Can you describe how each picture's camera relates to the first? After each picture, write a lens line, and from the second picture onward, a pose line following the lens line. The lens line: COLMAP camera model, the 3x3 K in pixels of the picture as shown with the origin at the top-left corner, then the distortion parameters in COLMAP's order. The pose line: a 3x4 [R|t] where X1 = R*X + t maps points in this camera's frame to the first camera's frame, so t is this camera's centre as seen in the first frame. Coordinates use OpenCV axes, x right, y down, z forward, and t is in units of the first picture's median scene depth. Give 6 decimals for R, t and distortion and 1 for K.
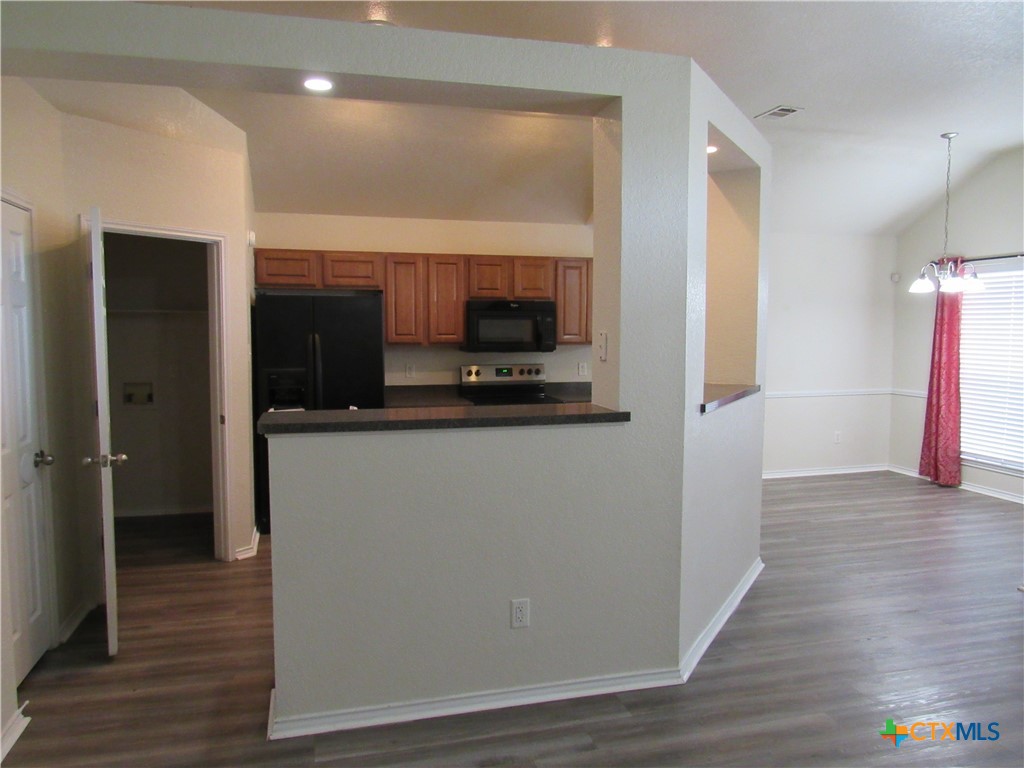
lens RADIAL K [[726.5, 0, 506.5], [0, 726.5, 386.7], [0, 0, 1]] dist [-0.032976, 0.009510]
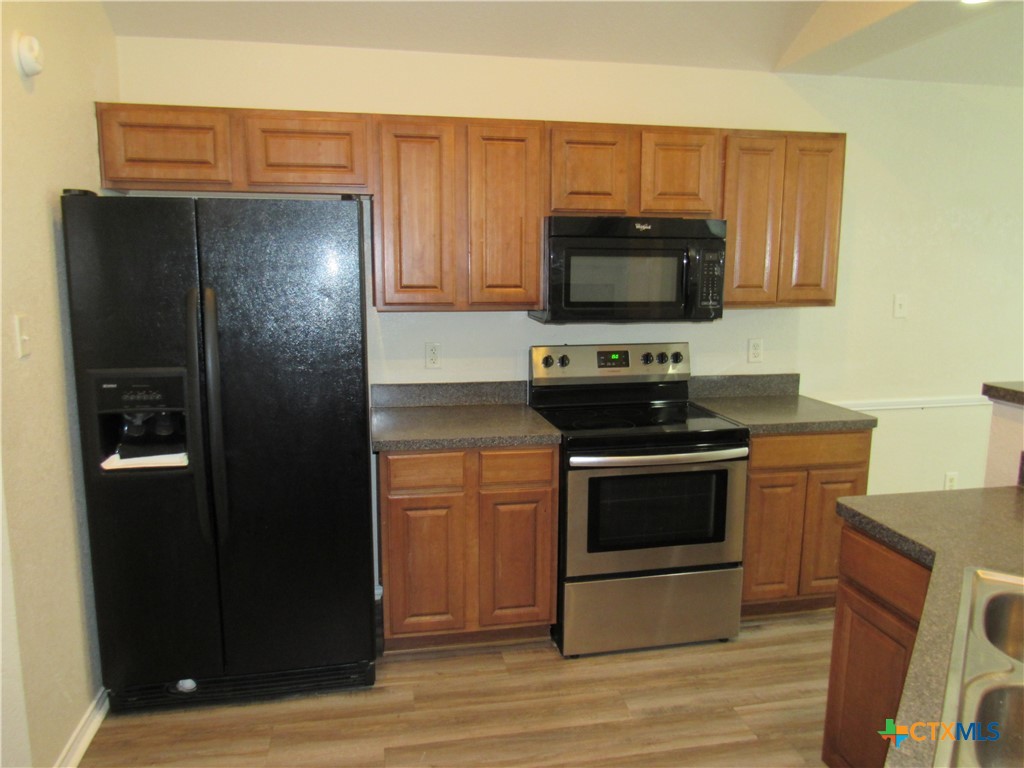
lens RADIAL K [[726.5, 0, 515.9], [0, 726.5, 383.3], [0, 0, 1]] dist [-0.032976, 0.009510]
pose [[0.997841, 0.009774, -0.064951, -0.038410], [-0.005288, 0.997610, 0.068887, -0.037397], [0.065469, -0.068395, 0.995508, 0.465831]]
